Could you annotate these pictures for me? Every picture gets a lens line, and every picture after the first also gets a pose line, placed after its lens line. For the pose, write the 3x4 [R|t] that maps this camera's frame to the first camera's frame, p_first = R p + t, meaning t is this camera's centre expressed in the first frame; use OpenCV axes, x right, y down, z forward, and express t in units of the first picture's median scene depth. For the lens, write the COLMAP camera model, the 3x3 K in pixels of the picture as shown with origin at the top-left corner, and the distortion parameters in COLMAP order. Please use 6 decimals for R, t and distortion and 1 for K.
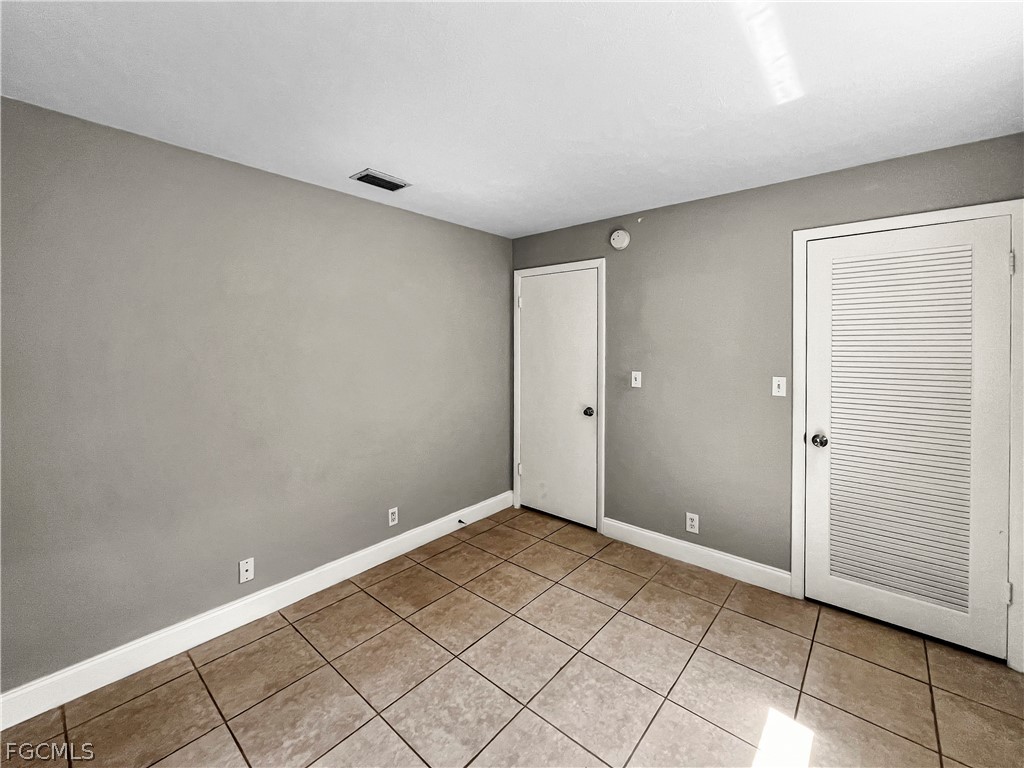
lens RADIAL K [[430.7, 0, 494.4], [0, 430.7, 347.1], [0, 0, 1]] dist [-0.010405, 0.000944]
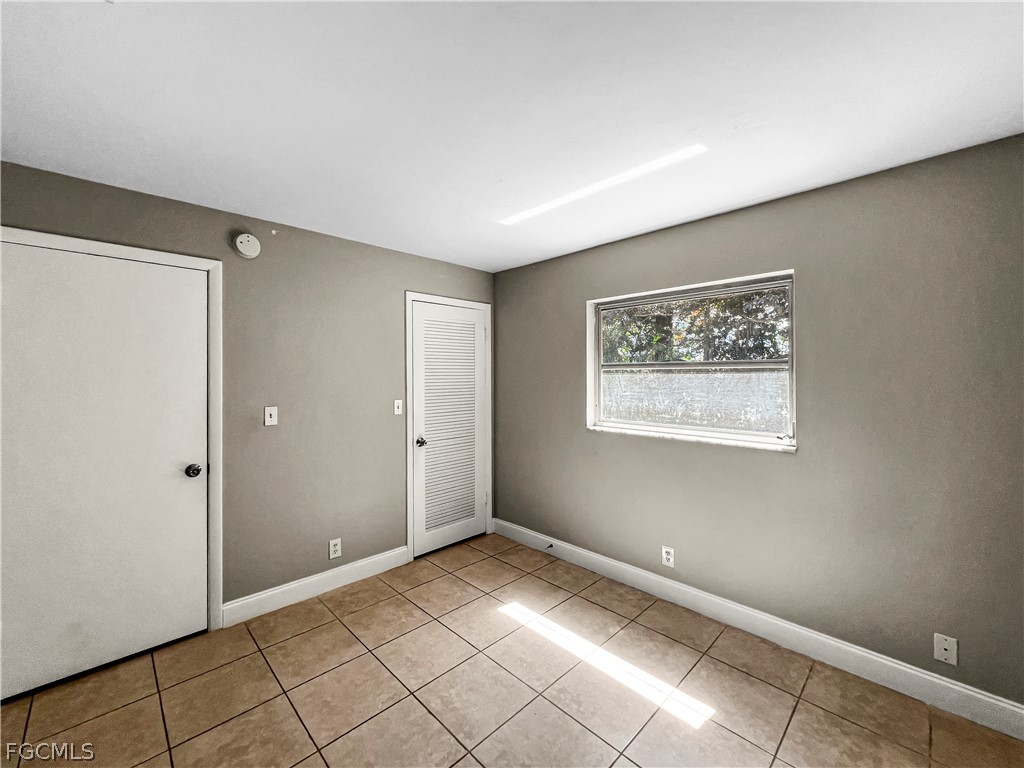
lens RADIAL K [[421.5, 0, 510.1], [0, 421.5, 377.6], [0, 0, 1]] dist [0.004714, -0.000101]
pose [[0.056149, -0.001614, 0.998421, -0.584436], [0.015770, 0.999875, 0.000729, 0.006468], [-0.998298, 0.015704, 0.056167, 0.573530]]
